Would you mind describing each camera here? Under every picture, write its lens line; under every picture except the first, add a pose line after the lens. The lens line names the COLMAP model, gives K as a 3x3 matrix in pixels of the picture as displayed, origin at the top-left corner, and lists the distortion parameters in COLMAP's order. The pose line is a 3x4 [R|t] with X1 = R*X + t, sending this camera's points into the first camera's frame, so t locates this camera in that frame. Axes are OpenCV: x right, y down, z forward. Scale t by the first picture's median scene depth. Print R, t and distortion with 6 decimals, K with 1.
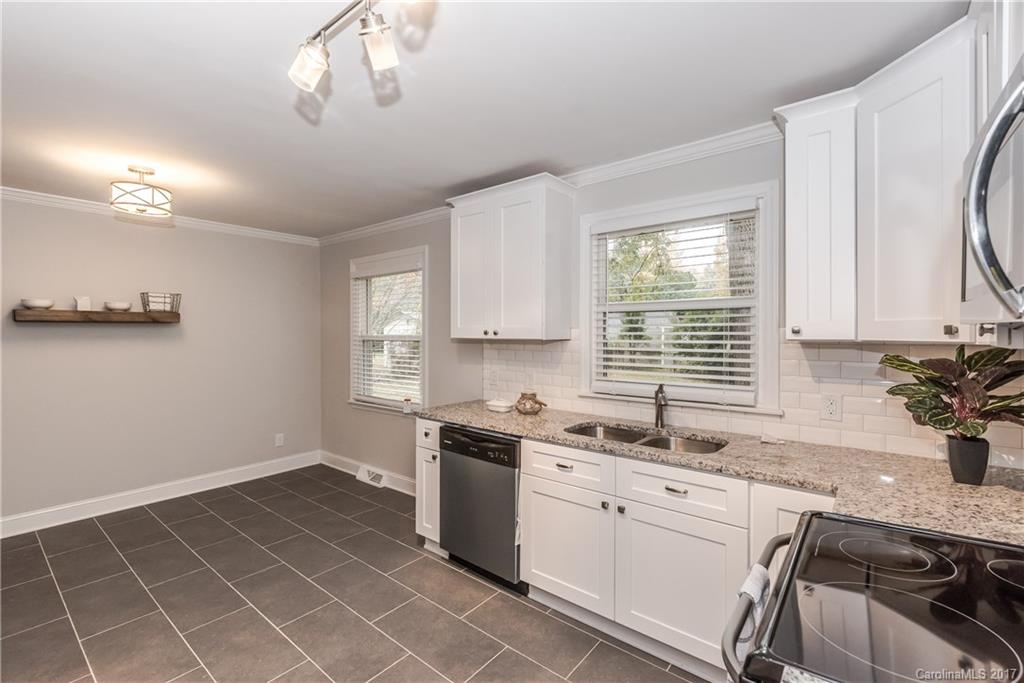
lens RADIAL K [[444.0, 0, 511.6], [0, 444.0, 334.3], [0, 0, 1]] dist [0.000345, -0.000448]
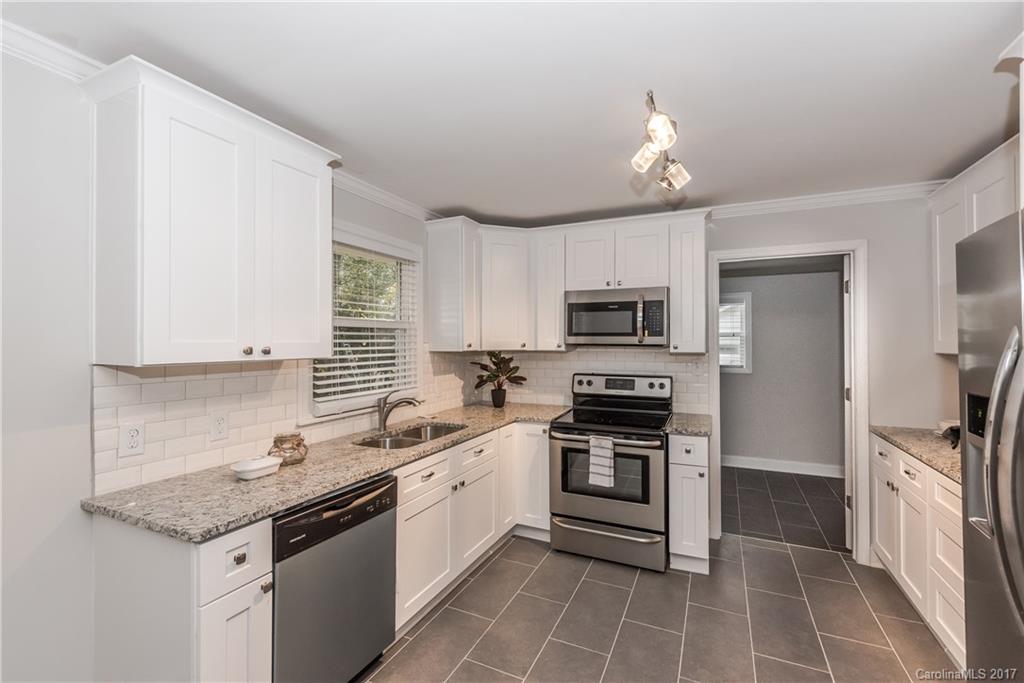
lens RADIAL K [[444.0, 0, 512.1], [0, 444.0, 340.2], [0, 0, 1]] dist [0.000345, -0.000448]
pose [[-0.238834, 0.004578, 0.971050, -0.780495], [0.006005, 0.999977, -0.003238, -0.015990], [-0.971042, 0.005058, -0.238856, 0.862305]]
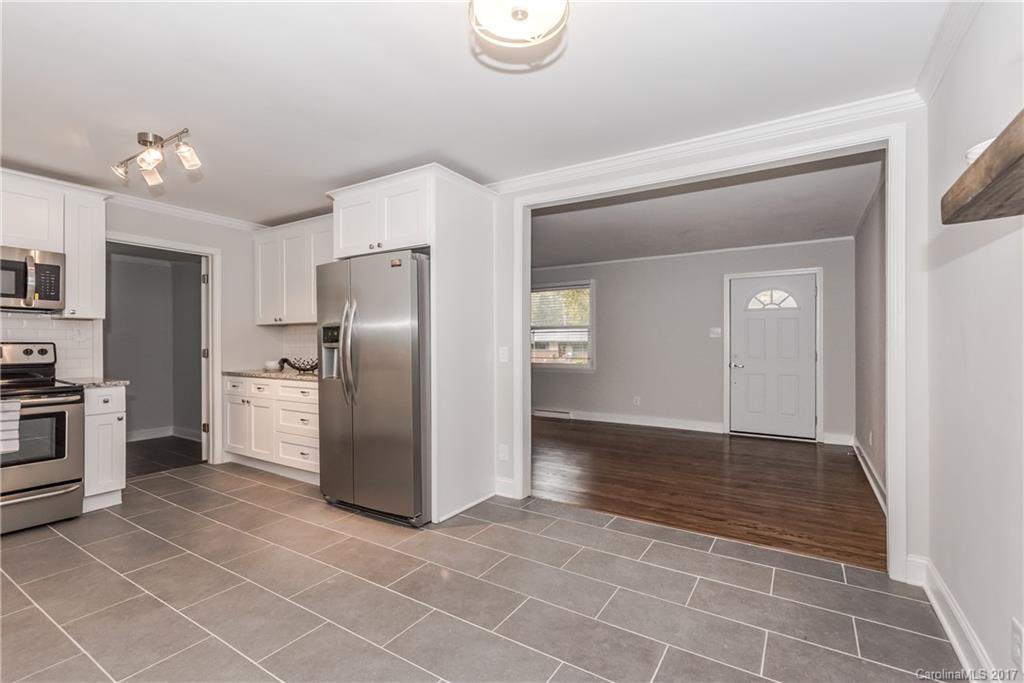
lens RADIAL K [[444.0, 0, 521.3], [0, 444.0, 341.5], [0, 0, 1]] dist [0.000345, -0.000448]
pose [[-0.990674, 0.005190, -0.136151, -0.814868], [0.004893, 0.999985, 0.002522, 0.085136], [0.136162, 0.001832, -0.990685, 1.554922]]
